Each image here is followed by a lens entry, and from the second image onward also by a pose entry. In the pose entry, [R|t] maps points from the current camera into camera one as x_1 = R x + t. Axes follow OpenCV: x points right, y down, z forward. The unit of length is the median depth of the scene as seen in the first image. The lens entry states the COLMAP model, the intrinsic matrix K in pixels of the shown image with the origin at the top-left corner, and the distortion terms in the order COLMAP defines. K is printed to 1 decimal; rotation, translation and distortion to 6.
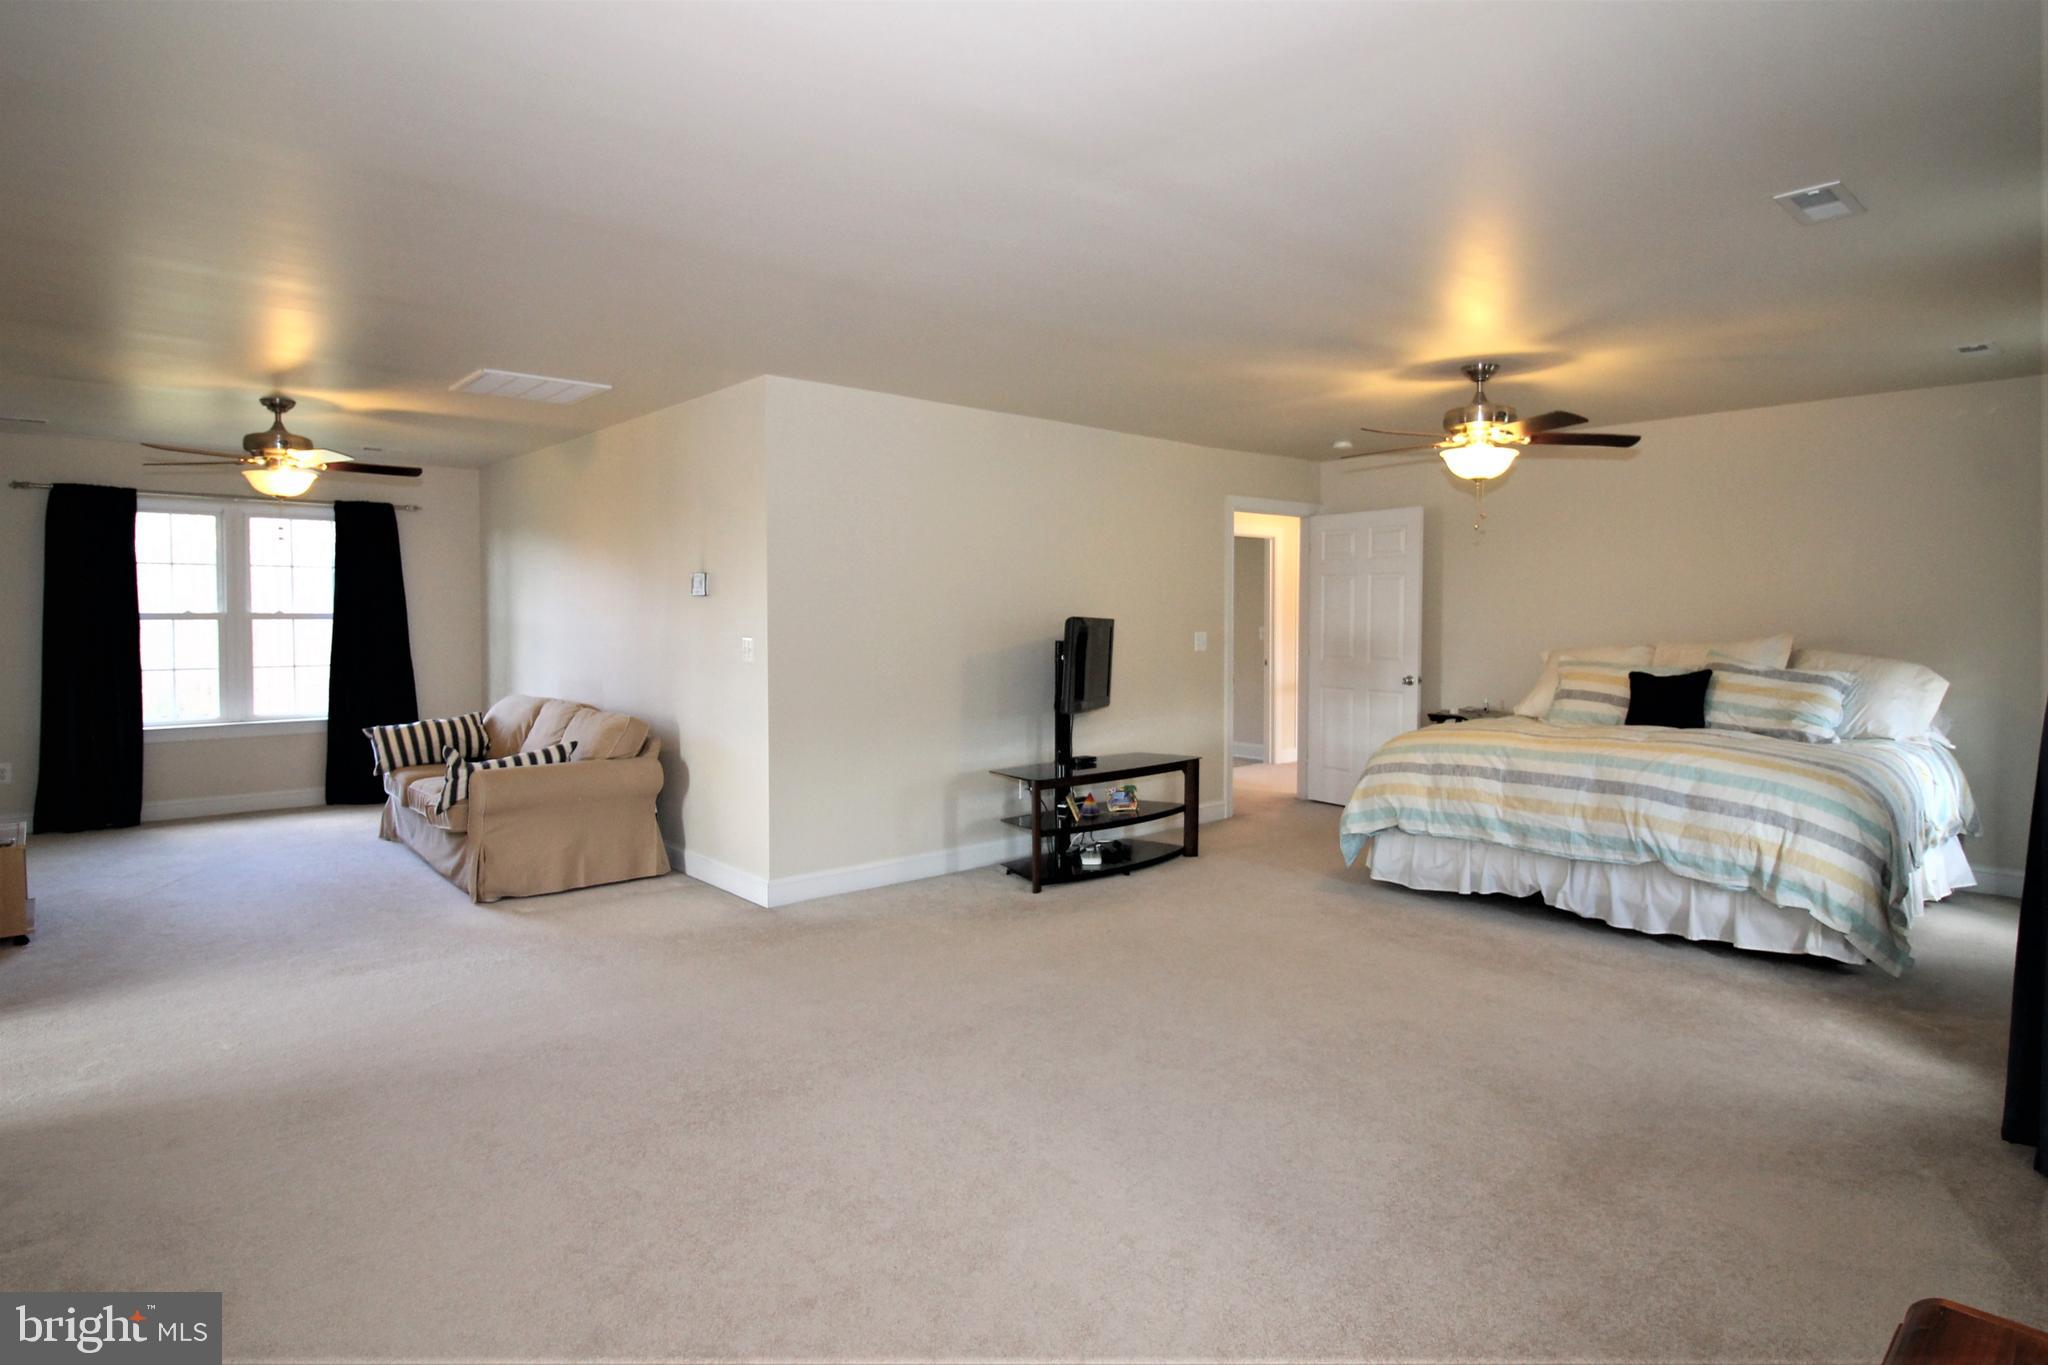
lens RADIAL K [[1067.6, 0, 1031.9], [0, 1067.6, 669.2], [0, 0, 1]] dist [-0.002304, -0.000916]
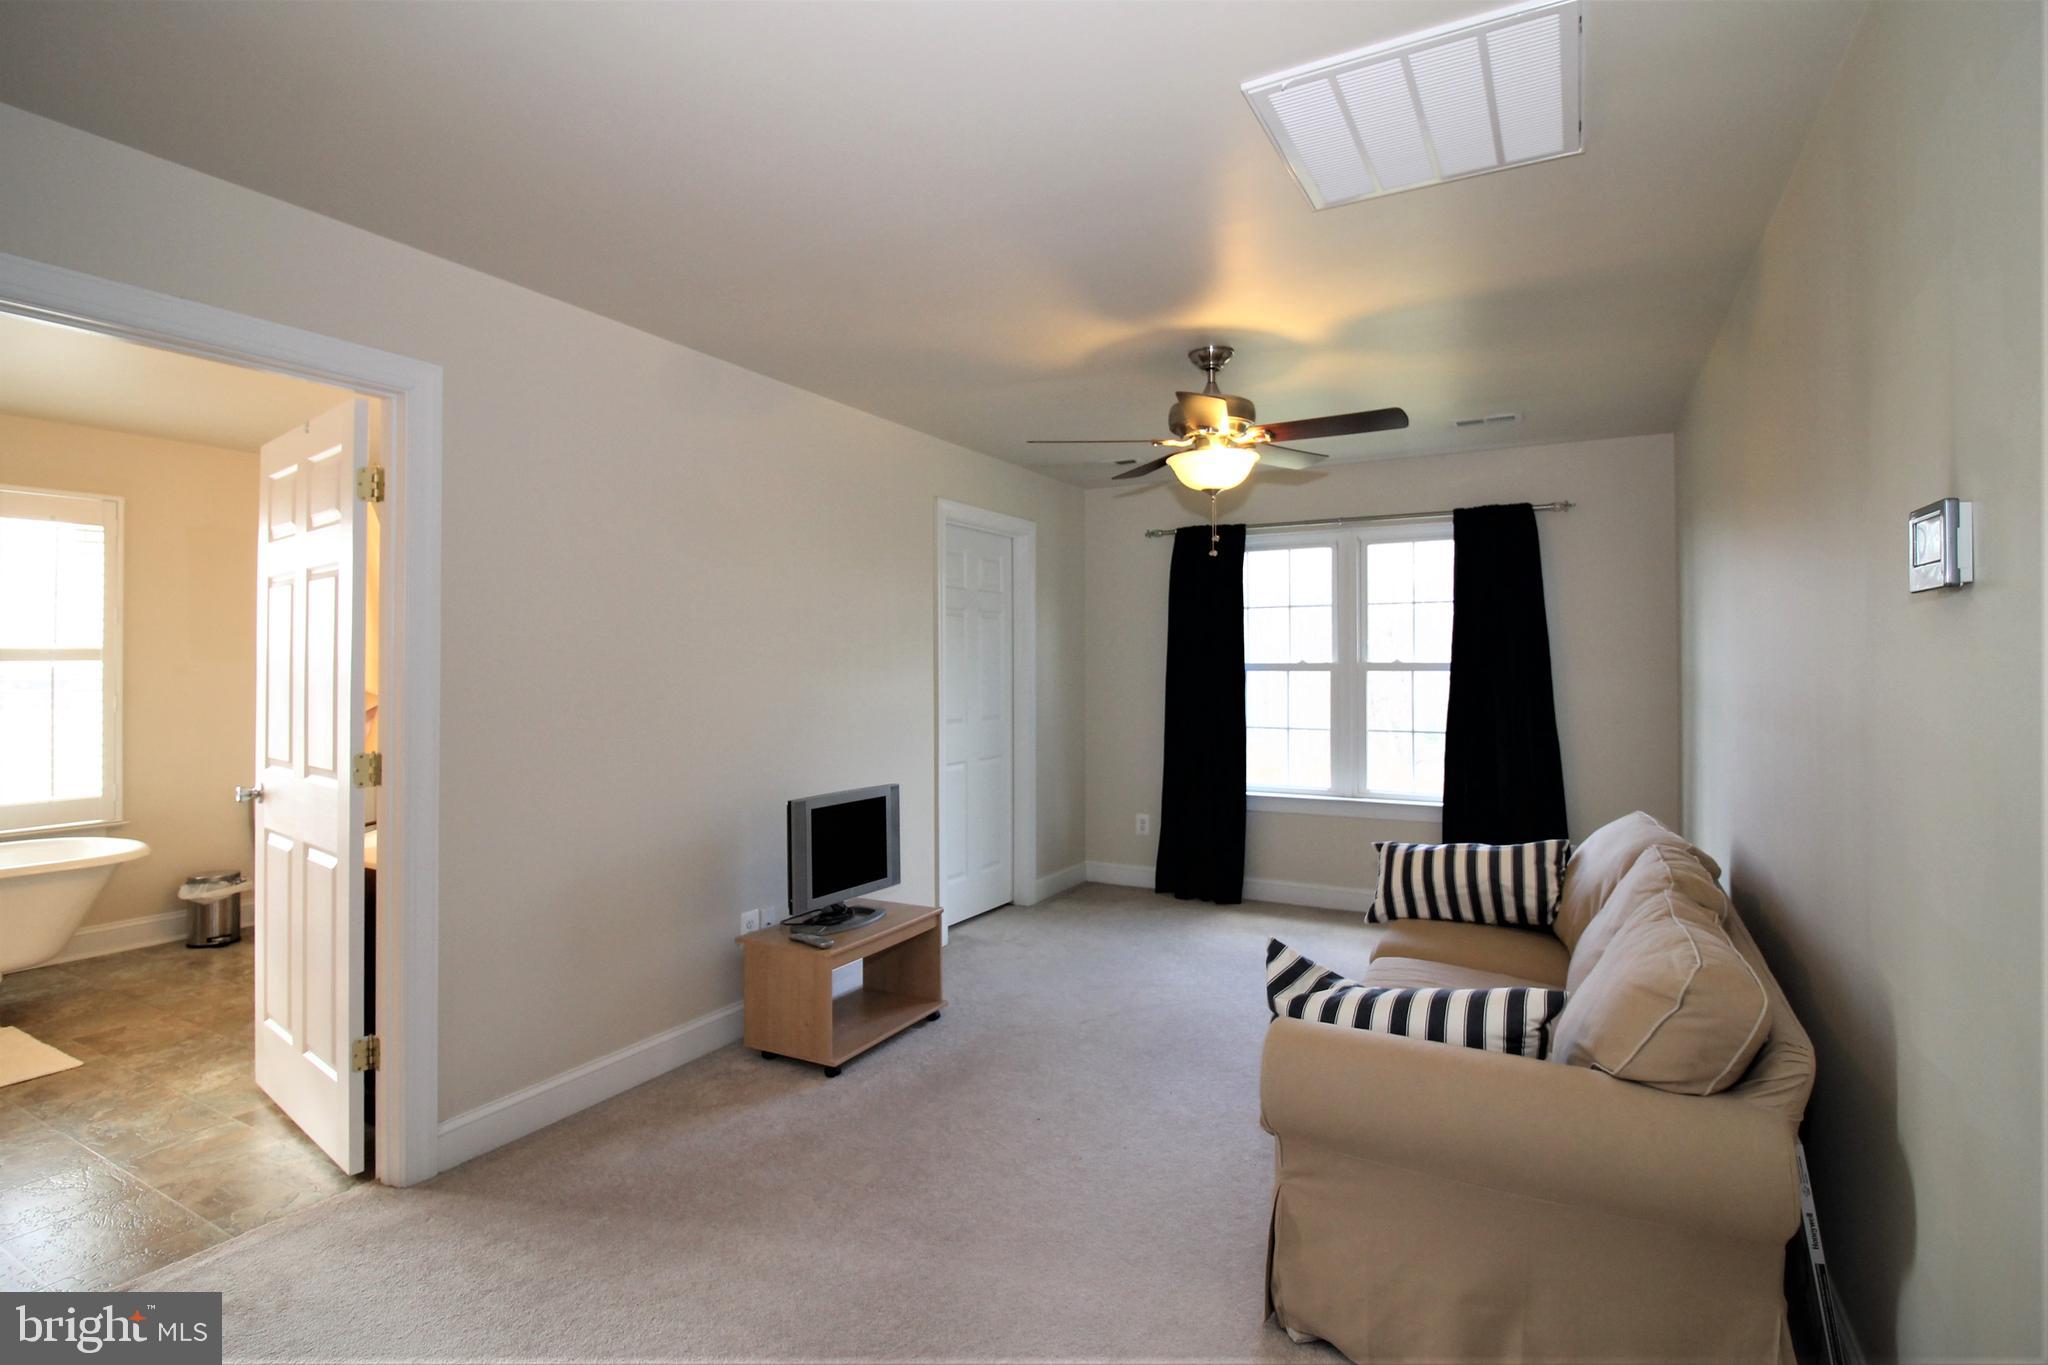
lens RADIAL K [[955.2, 0, 1065.7], [0, 955.2, 647.4], [0, 0, 1]] dist [-0.011641, -0.001190]
pose [[0.322518, -0.017270, -0.946406, -0.124705], [-0.045296, 0.998407, -0.033655, -0.030588], [0.945479, 0.053722, 0.321222, 0.567774]]
